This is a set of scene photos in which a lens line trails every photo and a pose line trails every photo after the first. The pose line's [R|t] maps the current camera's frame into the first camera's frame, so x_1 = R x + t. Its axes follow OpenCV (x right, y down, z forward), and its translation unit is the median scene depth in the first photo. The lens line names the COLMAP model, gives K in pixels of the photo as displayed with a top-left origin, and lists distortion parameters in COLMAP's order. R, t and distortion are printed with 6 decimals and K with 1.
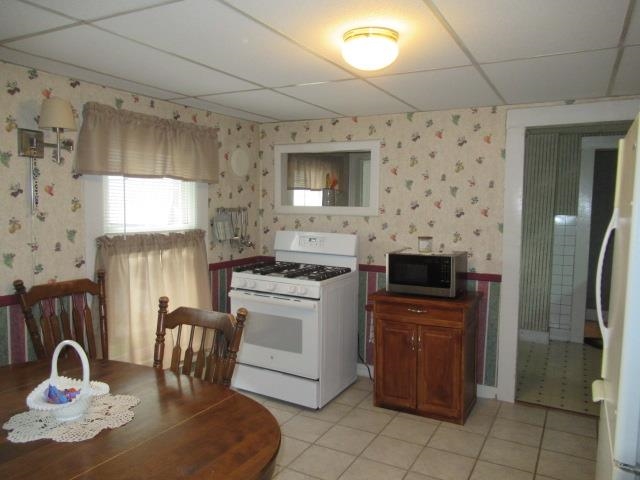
lens RADIAL K [[482.9, 0, 320.0], [0, 482.9, 240.0], [0, 0, 1]] dist [-0.003960, -0.001433]
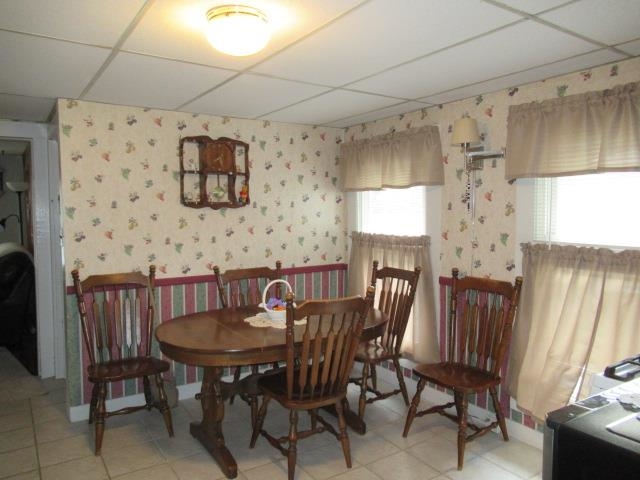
lens RADIAL K [[482.9, 0, 320.0], [0, 482.9, 240.0], [0, 0, 1]] dist [-0.003960, -0.001433]
pose [[-0.475453, 0.034885, -0.879049, 0.584218], [-0.082671, 0.993020, 0.084122, -0.060125], [0.875848, 0.112668, -0.469250, 1.117741]]
